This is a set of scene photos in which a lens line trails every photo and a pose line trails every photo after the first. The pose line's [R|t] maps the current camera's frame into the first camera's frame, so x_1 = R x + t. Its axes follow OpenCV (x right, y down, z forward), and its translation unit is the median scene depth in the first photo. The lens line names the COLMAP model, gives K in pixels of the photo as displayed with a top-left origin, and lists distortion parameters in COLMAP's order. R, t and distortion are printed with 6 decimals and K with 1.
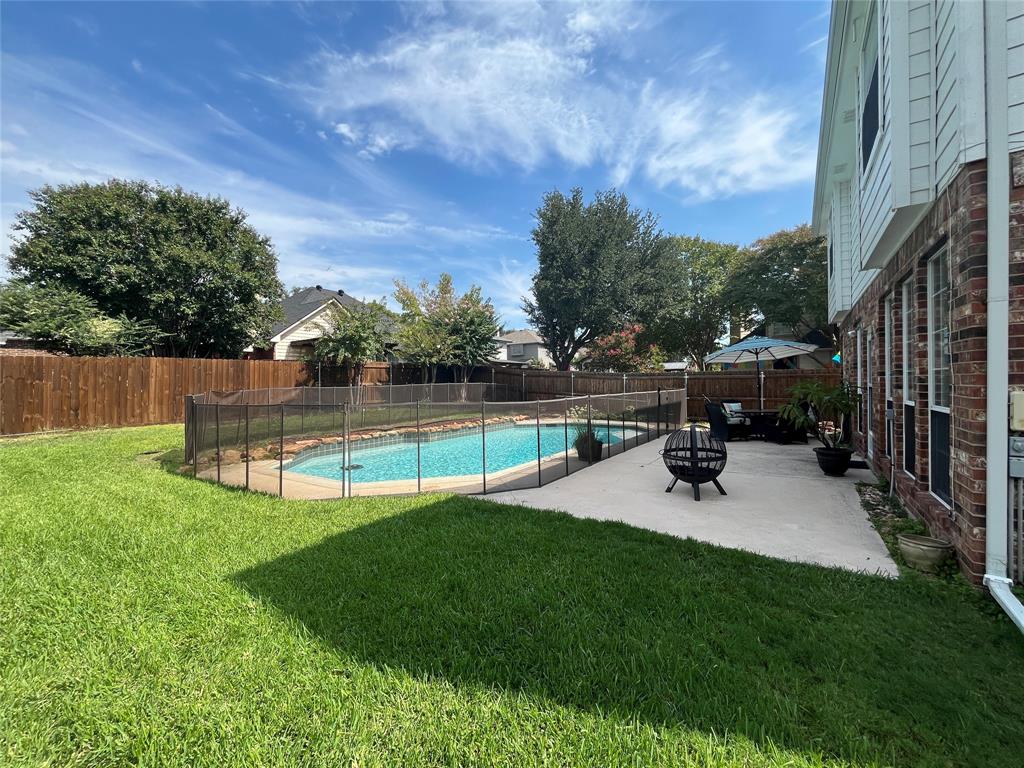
lens RADIAL K [[417.5, 0, 512.0], [0, 417.5, 384.0], [0, 0, 1]] dist [-0.000253, 0.000034]
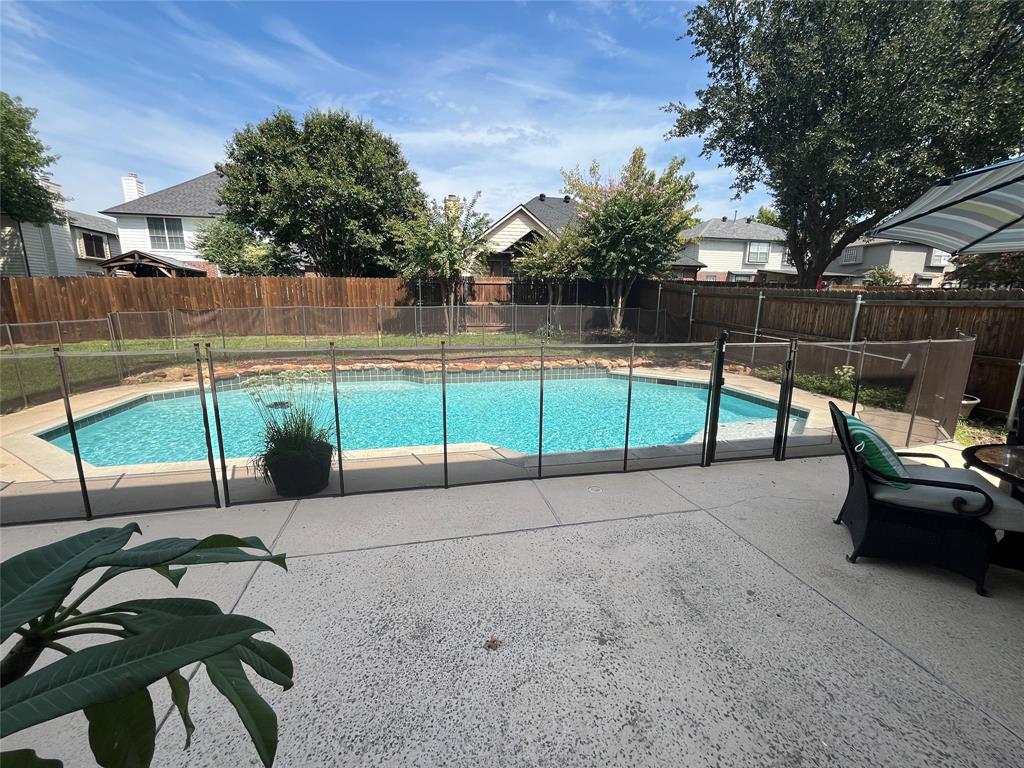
lens RADIAL K [[417.5, 0, 512.0], [0, 417.5, 384.0], [0, 0, 1]] dist [-0.000253, 0.000034]
pose [[0.734109, 0.149304, -0.662414, 0.365929], [-0.019001, 0.979662, 0.199753, -0.013365], [0.678766, -0.134054, 0.722016, 0.482781]]
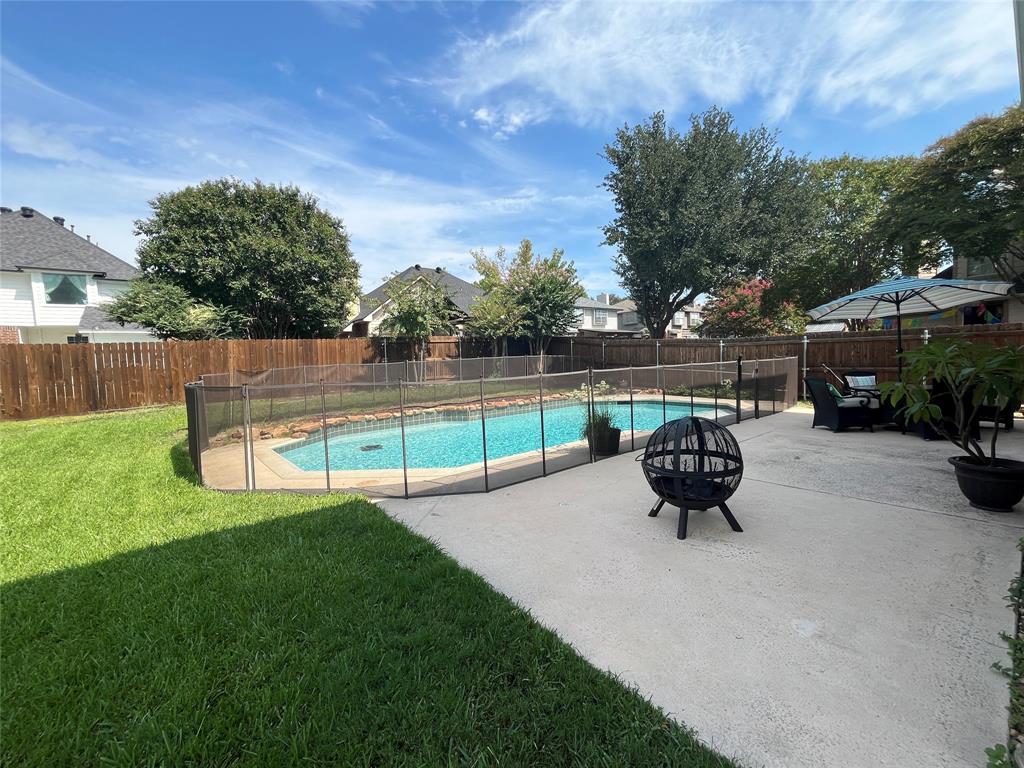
lens RADIAL K [[417.5, 0, 512.0], [0, 417.5, 384.0], [0, 0, 1]] dist [-0.000253, 0.000034]
pose [[0.955674, -0.004060, -0.294400, 0.144104], [0.023354, 0.997800, 0.062052, 0.001658], [0.293500, -0.066177, 0.953666, 0.128286]]
